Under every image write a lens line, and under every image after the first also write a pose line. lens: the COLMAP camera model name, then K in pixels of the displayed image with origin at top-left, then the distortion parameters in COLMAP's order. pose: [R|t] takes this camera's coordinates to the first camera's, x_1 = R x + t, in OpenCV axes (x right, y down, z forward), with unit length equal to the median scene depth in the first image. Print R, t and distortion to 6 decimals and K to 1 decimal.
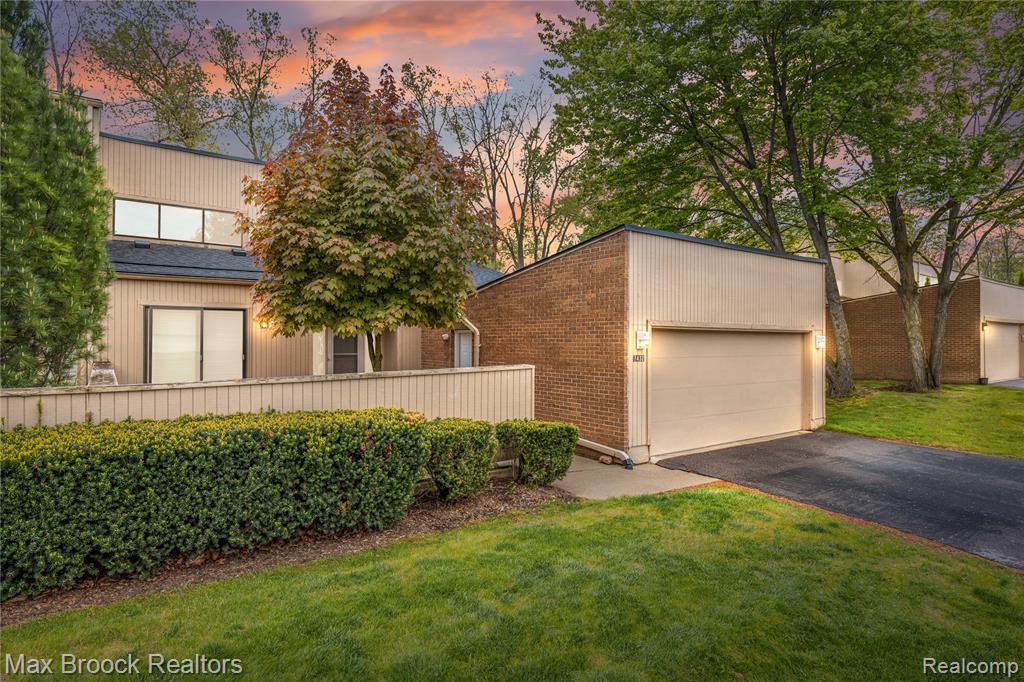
lens RADIAL K [[566.0, 0, 498.9], [0, 566.0, 339.9], [0, 0, 1]] dist [-0.006643, 0.001005]
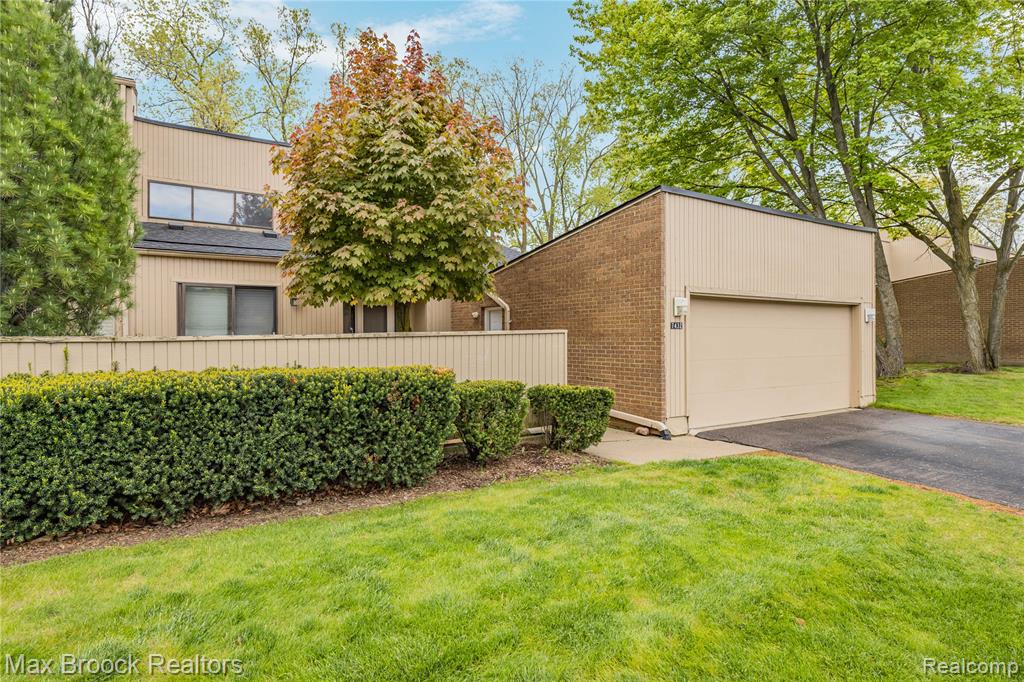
lens RADIAL K [[566.0, 0, 498.1], [0, 566.0, 342.4], [0, 0, 1]] dist [-0.006643, 0.001005]
pose [[0.998460, -0.006641, -0.055070, -0.001460], [0.006988, 0.999957, 0.006111, 0.057088], [0.055027, -0.006487, 0.998464, 0.030921]]
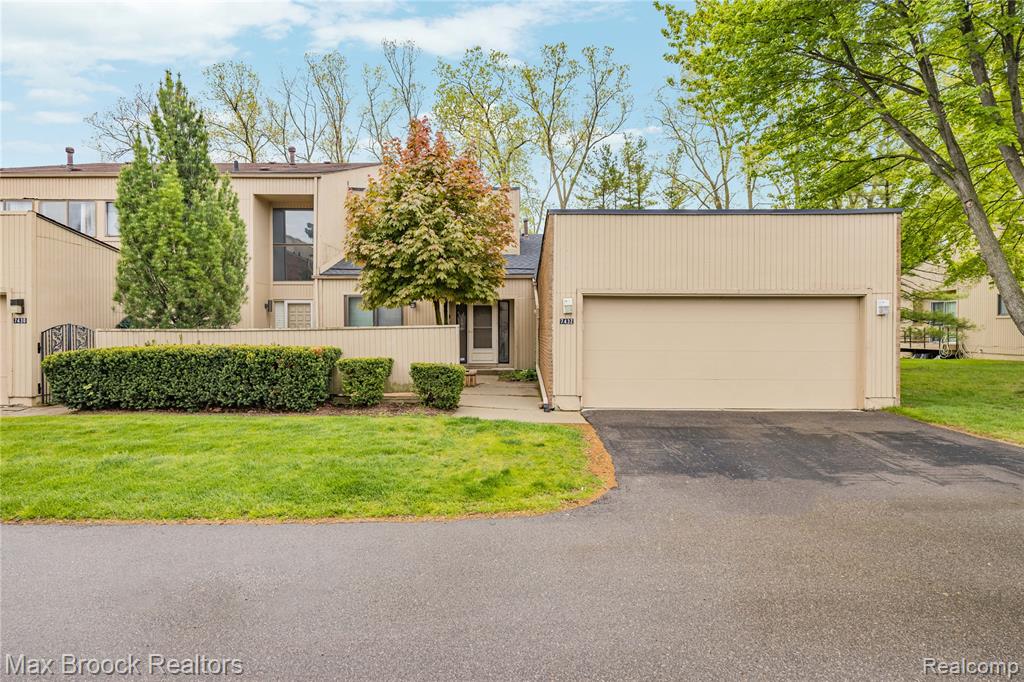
lens RADIAL K [[566.0, 0, 509.7], [0, 566.0, 340.0], [0, 0, 1]] dist [-0.006643, 0.001005]
pose [[0.798369, 0.009314, -0.602096, 0.936086], [0.000339, 0.999873, 0.015918, 0.057064], [0.602168, -0.012913, 0.798265, -0.010047]]
